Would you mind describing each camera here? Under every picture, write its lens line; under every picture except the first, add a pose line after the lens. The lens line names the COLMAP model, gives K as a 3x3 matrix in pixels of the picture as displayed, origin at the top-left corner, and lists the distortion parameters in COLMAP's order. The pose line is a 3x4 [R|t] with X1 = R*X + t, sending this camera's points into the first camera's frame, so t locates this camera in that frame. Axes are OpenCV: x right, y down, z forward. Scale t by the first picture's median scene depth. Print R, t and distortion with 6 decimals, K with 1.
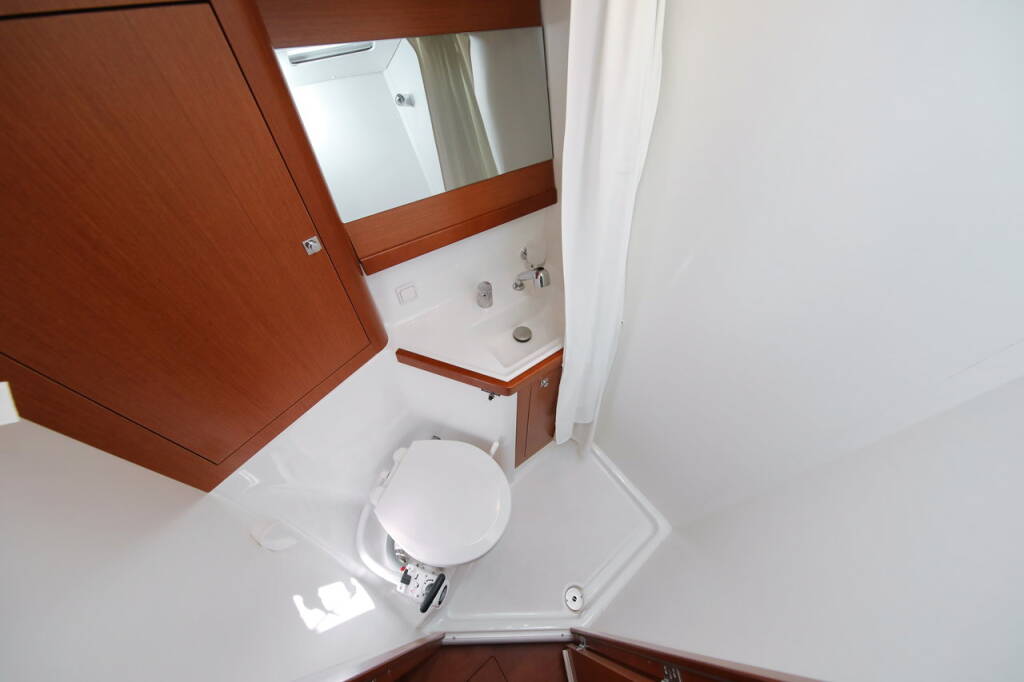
lens RADIAL K [[332.4, 0, 513.7], [0, 332.4, 344.6], [0, 0, 1]] dist [0.002349, 0.000093]
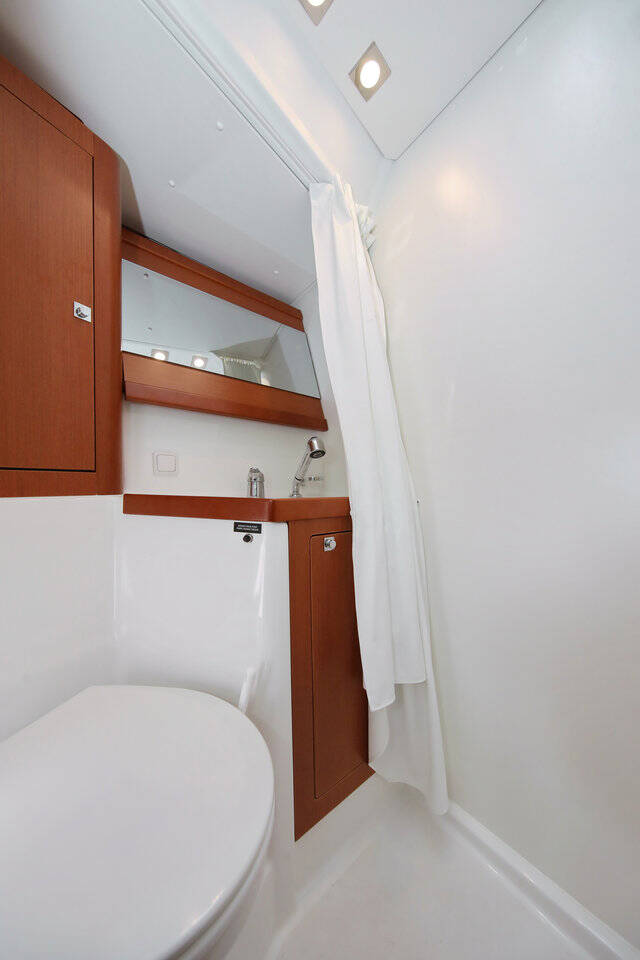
lens RADIAL K [[311.7, 0, 316.4], [0, 311.7, 474.1], [0, 0, 1]] dist [0.002349, 0.000093]
pose [[0.998181, -0.029620, 0.052511, 0.035860], [0.059281, 0.640800, -0.765416, 0.524828], [-0.010978, 0.767136, 0.641390, 0.487342]]
